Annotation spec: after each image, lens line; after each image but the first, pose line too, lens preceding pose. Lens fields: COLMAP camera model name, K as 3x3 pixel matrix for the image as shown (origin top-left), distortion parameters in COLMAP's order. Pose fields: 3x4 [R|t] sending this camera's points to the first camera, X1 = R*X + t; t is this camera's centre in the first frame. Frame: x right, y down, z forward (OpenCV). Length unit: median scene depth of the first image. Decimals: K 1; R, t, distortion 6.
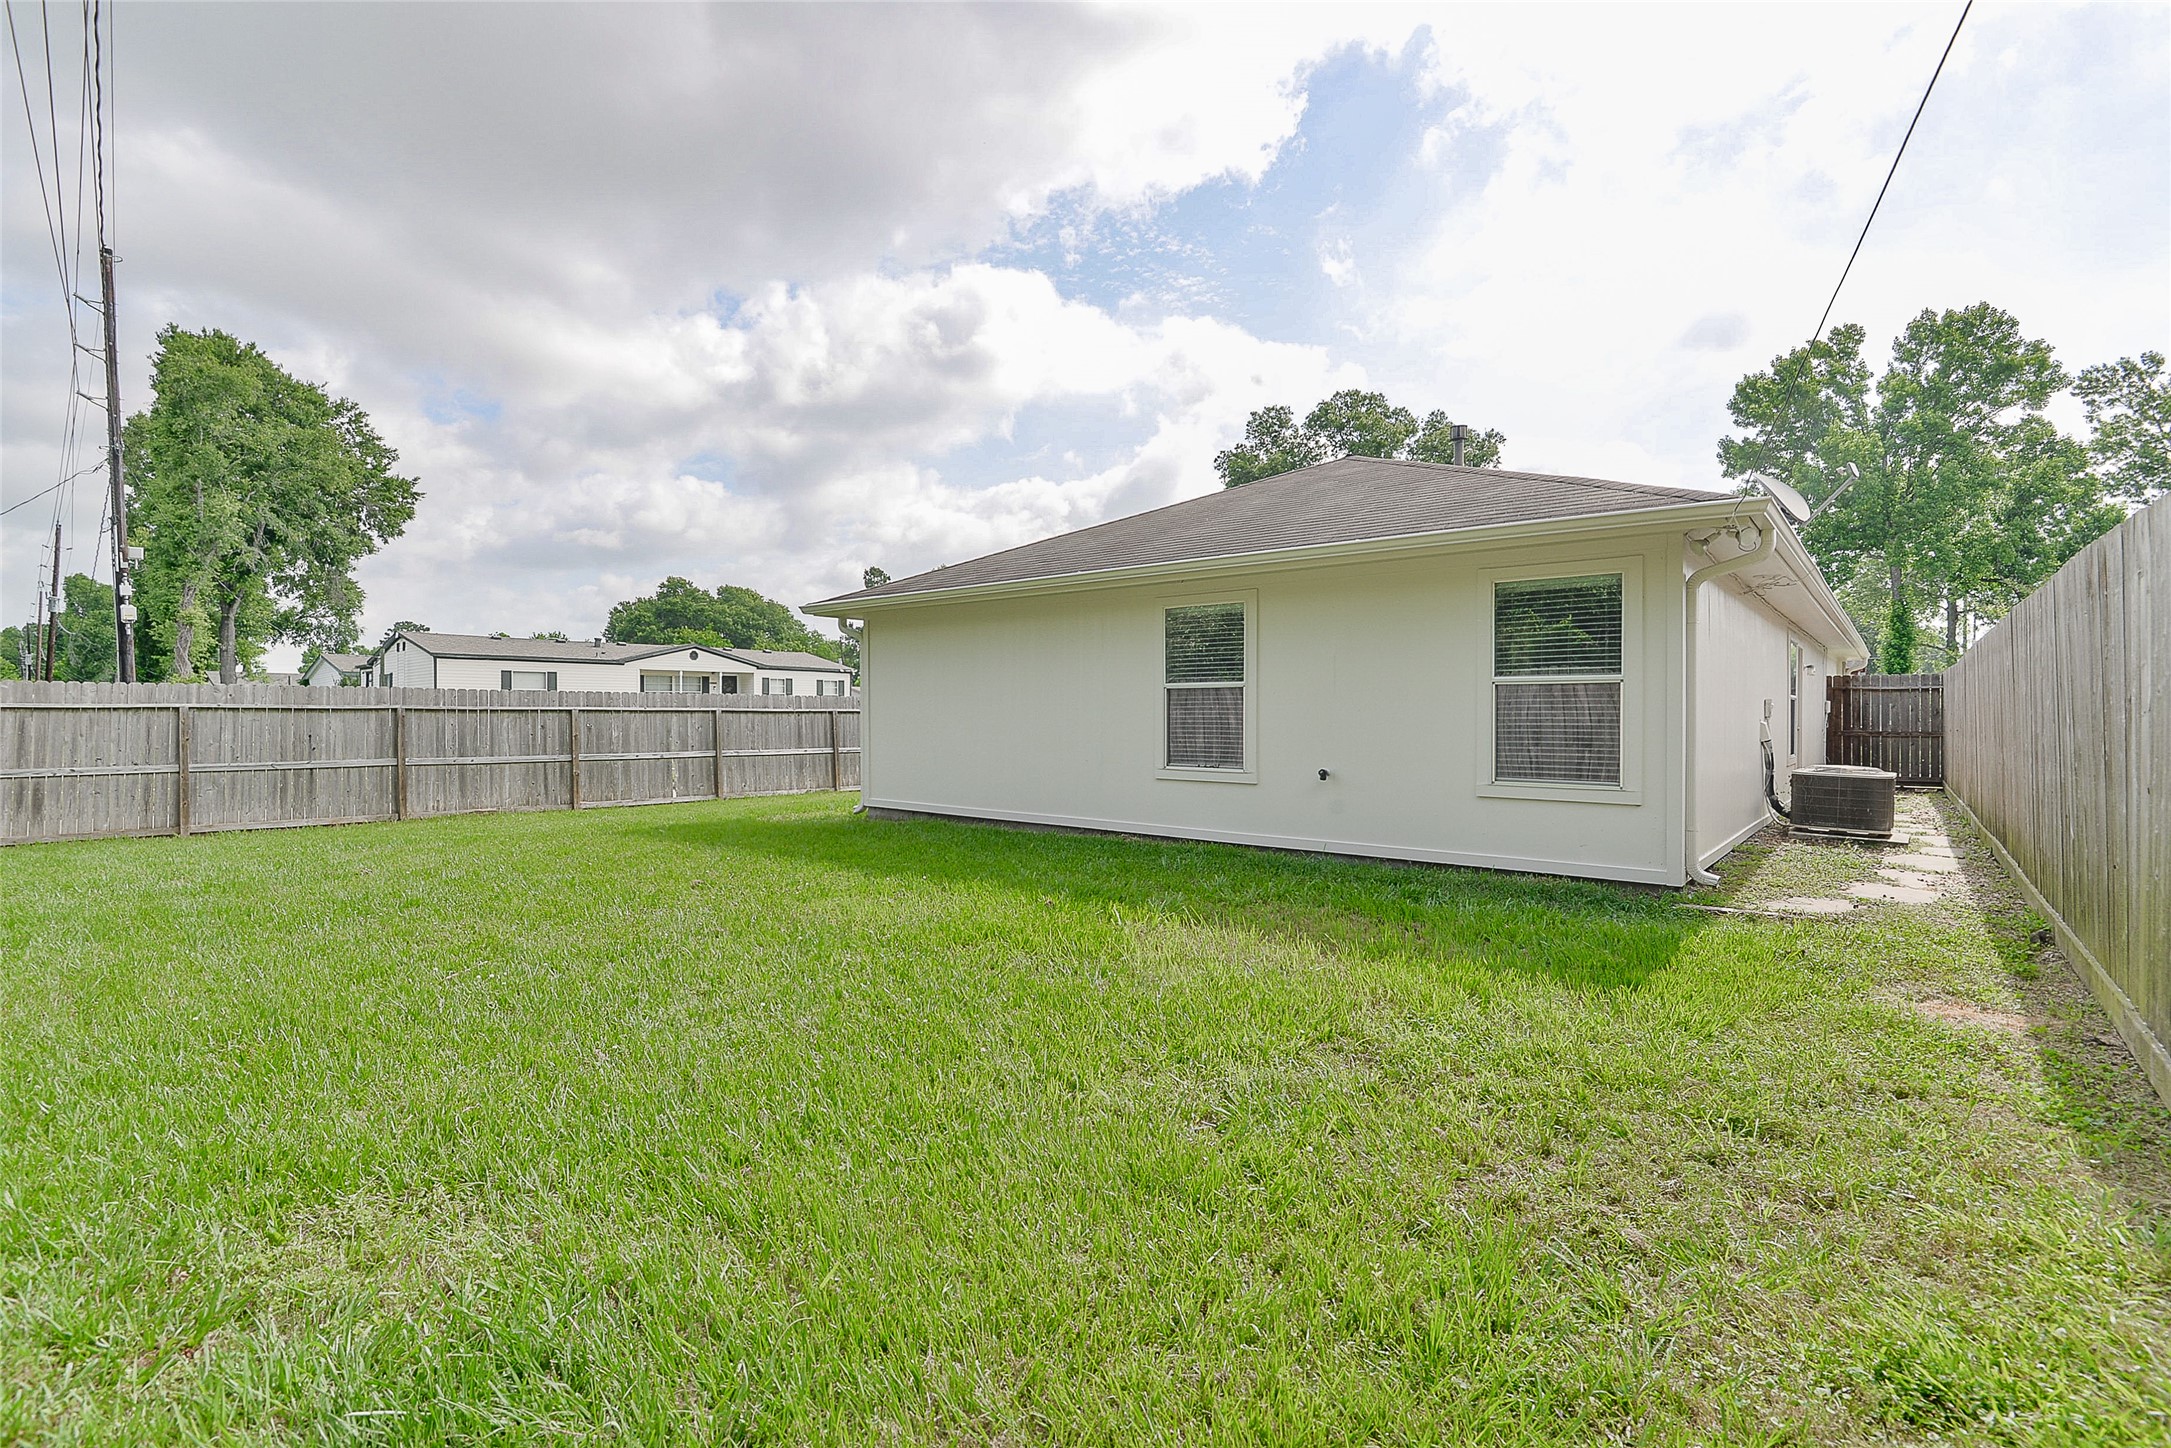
lens RADIAL K [[1112.7, 0, 1028.6], [0, 1112.7, 712.4], [0, 0, 1]] dist [-0.019586, 0.001458]
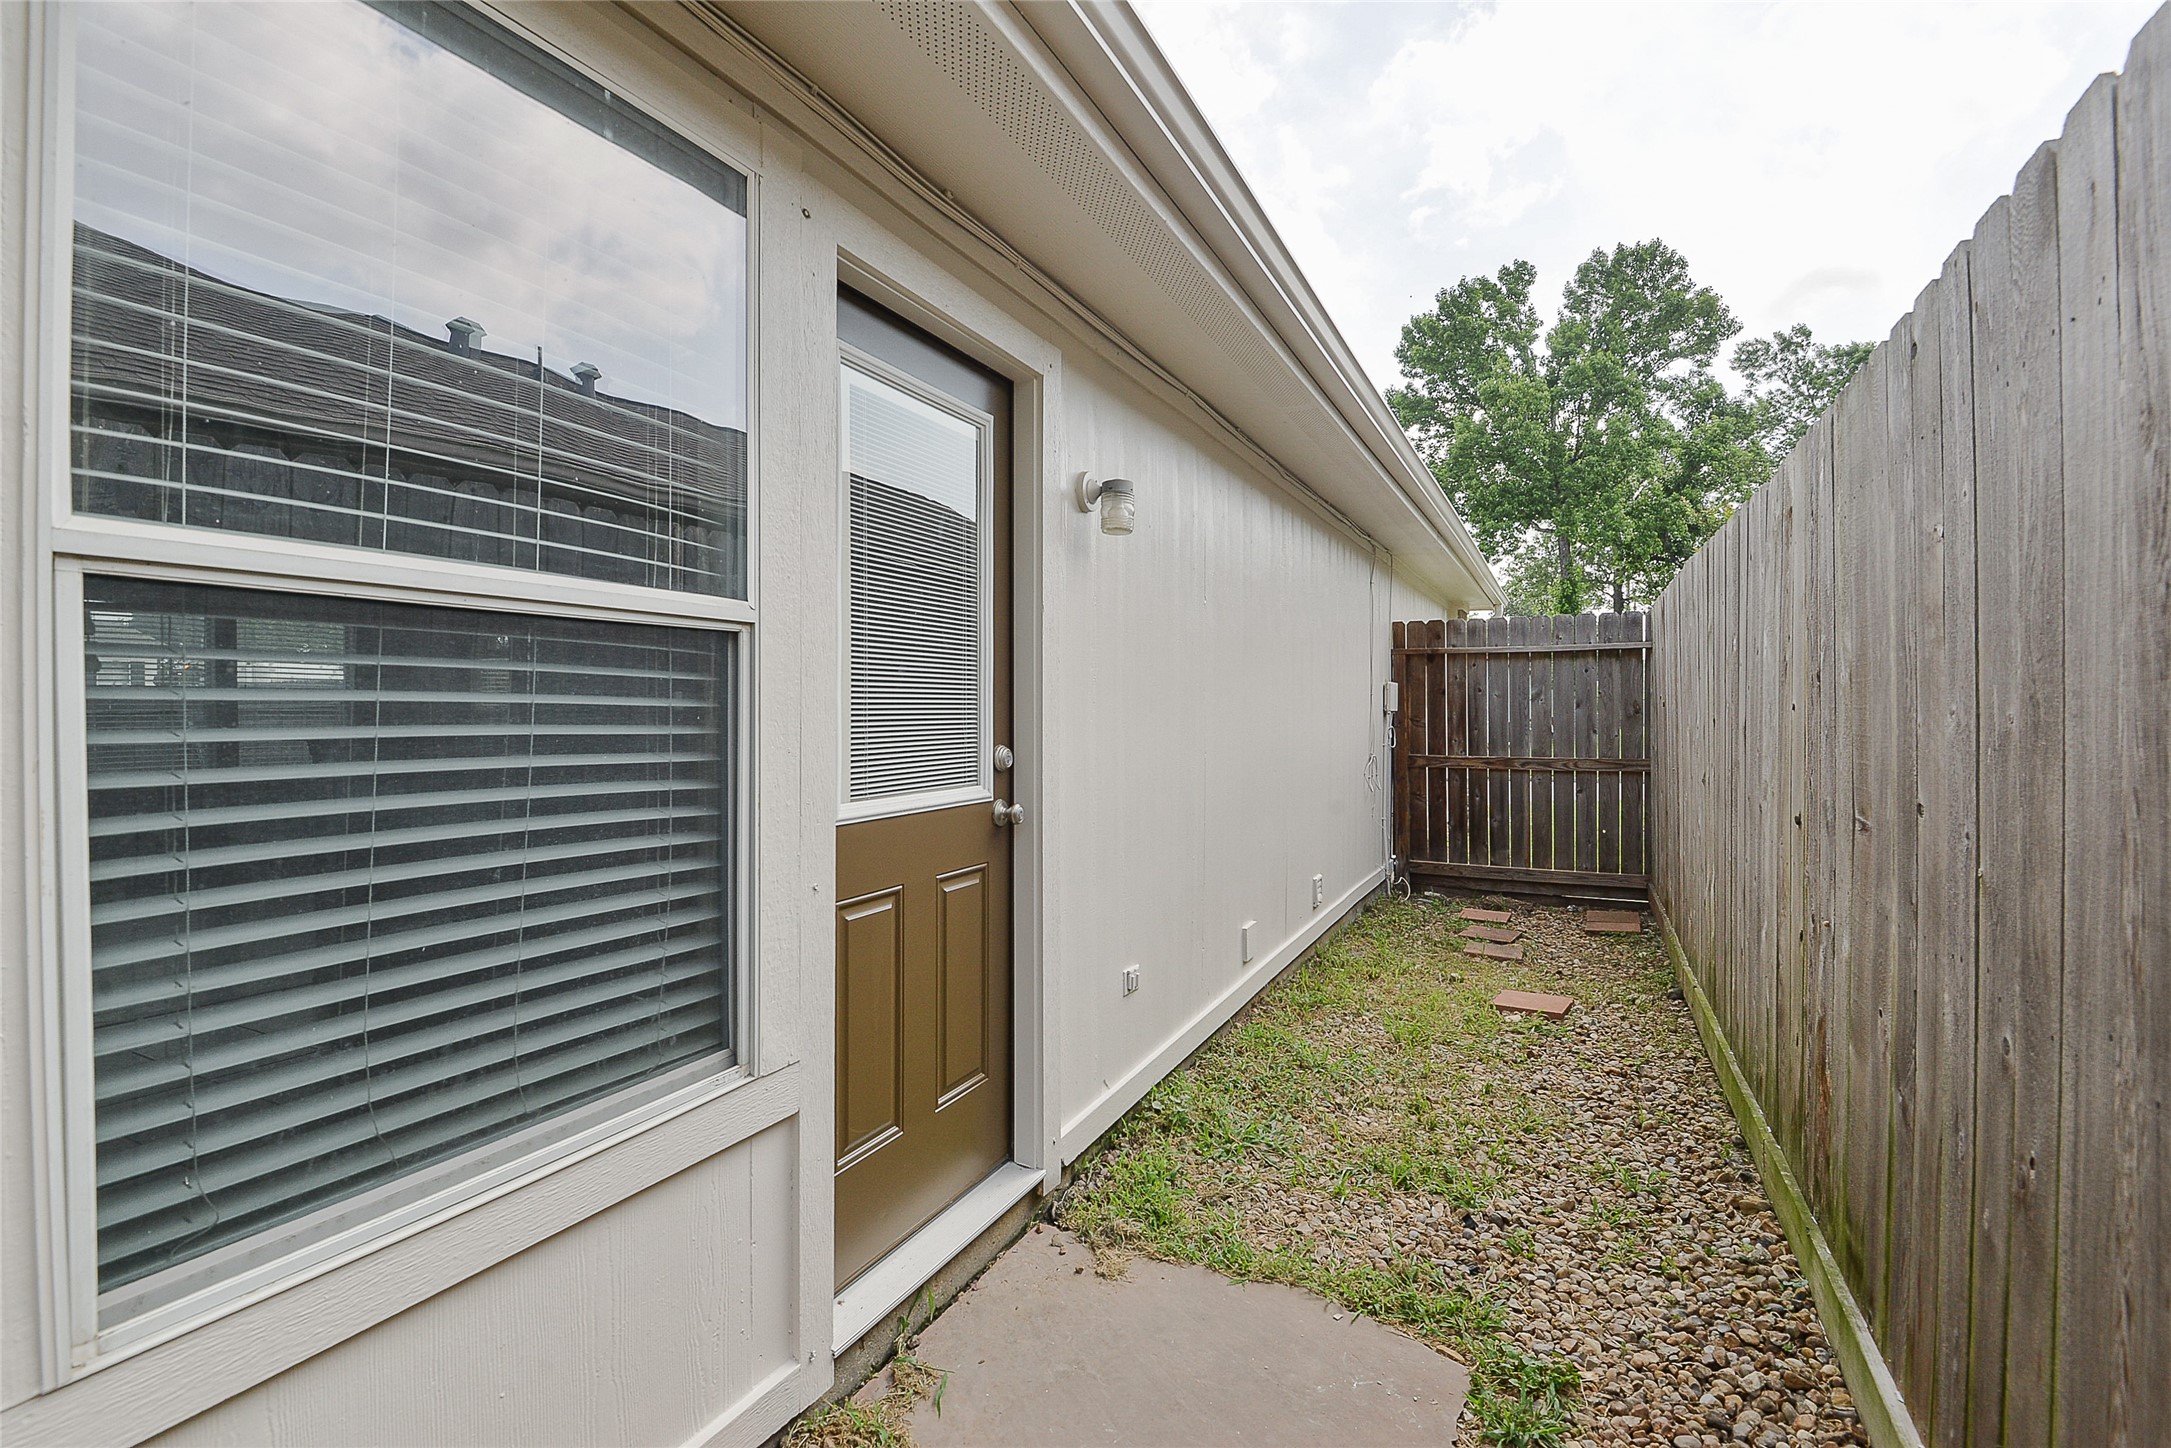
lens RADIAL K [[1010.7, 0, 1079.5], [0, 1010.7, 718.4], [0, 0, 1]] dist [0.002832, -0.018420]
pose [[0.976396, -0.004776, 0.215937, 0.232844], [0.001890, 0.999906, 0.013572, -0.000915], [-0.215982, -0.012844, 0.976313, 0.289884]]
